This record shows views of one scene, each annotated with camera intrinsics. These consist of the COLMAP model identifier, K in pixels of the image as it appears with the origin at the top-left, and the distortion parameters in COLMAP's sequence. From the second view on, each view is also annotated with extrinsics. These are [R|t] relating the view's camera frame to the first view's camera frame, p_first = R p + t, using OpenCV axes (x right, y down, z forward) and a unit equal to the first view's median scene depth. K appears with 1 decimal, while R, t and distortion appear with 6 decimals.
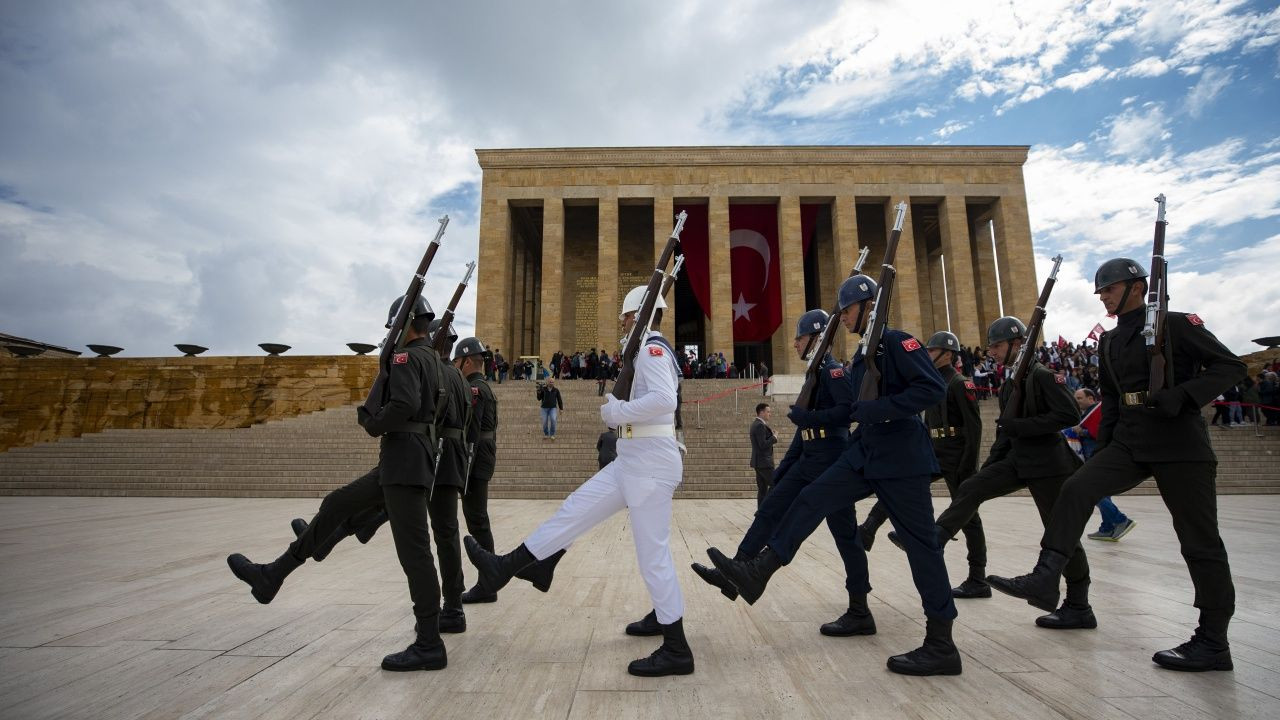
lens RADIAL K [[588.8, 0, 641.3], [0, 588.8, 362.0], [0, 0, 1]] dist [-0.044059, 0.013872]
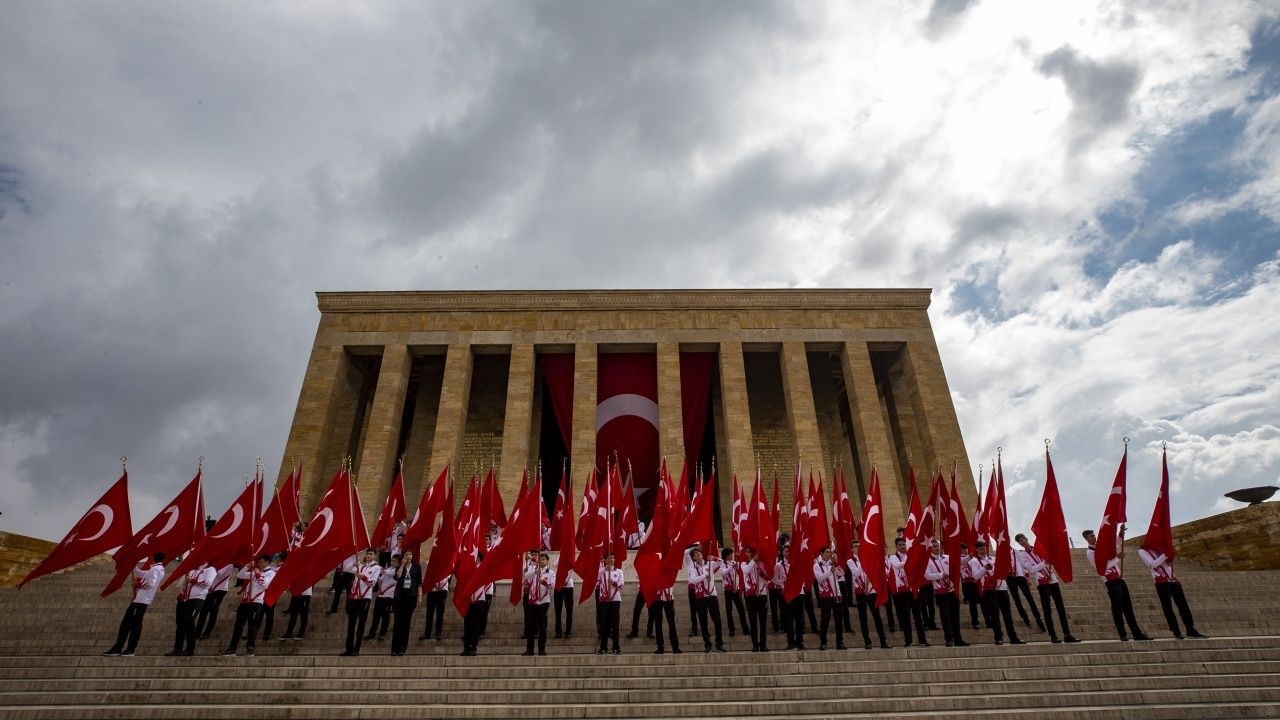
lens RADIAL K [[588.8, 0, 641.4], [0, 588.8, 360.0], [0, 0, 1]] dist [-0.044059, 0.013872]
pose [[0.999454, 0.003002, 0.032901, 0.185652], [0.007300, 0.951182, -0.308544, 0.012153], [-0.032221, 0.308616, 0.950641, 0.173688]]
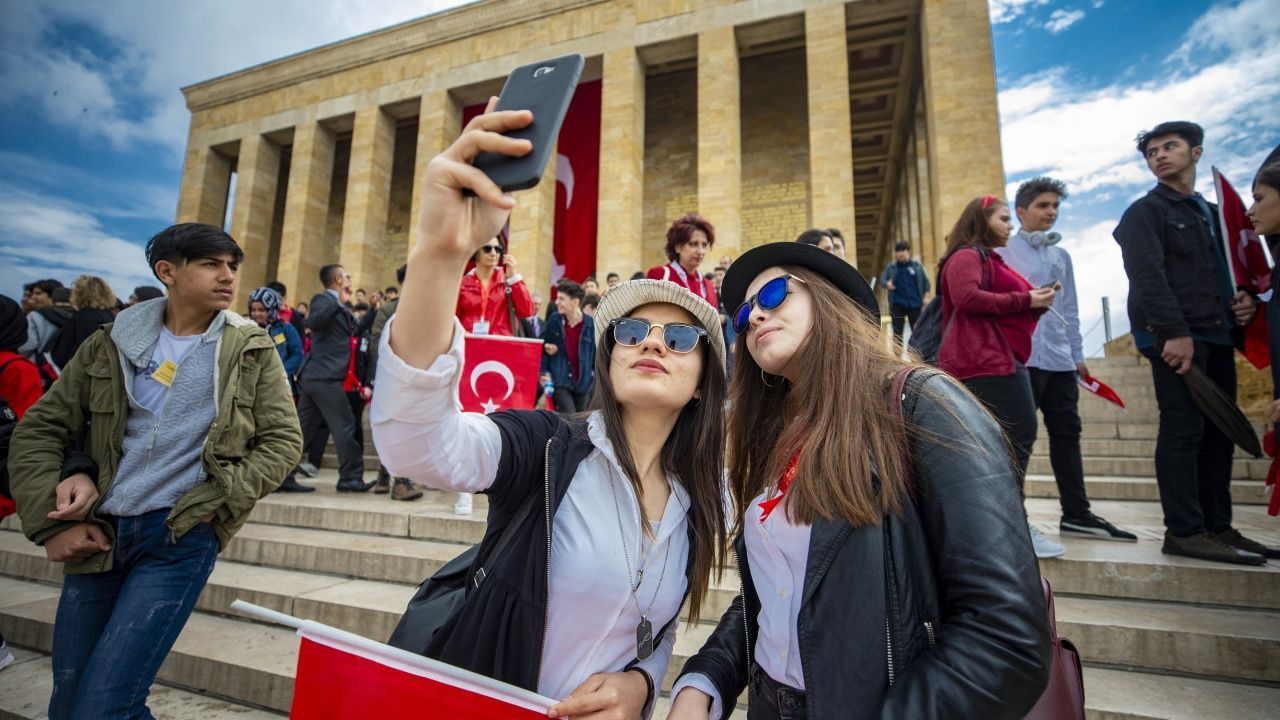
lens RADIAL K [[588.8, 0, 632.0], [0, 588.8, 358.7], [0, 0, 1]] dist [-0.044059, 0.013872]
pose [[0.948327, -0.027465, -0.316104, 0.528994], [0.033583, 0.999339, 0.013924, 0.007077], [0.315512, -0.023820, 0.948622, 0.459861]]
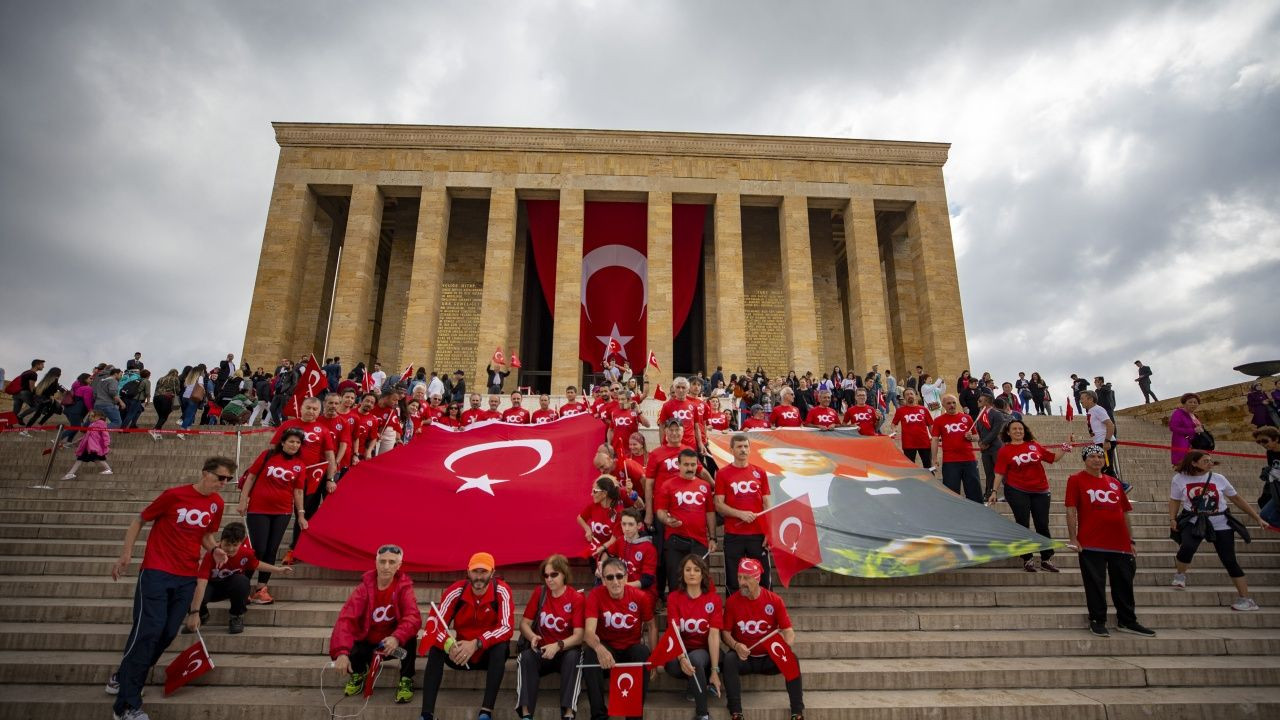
lens RADIAL K [[588.8, 0, 640.5], [0, 588.8, 363.7], [0, 0, 1]] dist [-0.044059, 0.013872]
pose [[0.998337, 0.026202, 0.051358, 0.191117], [-0.021979, 0.996462, -0.081124, 0.019750], [-0.053302, 0.079860, 0.995380, 0.213656]]
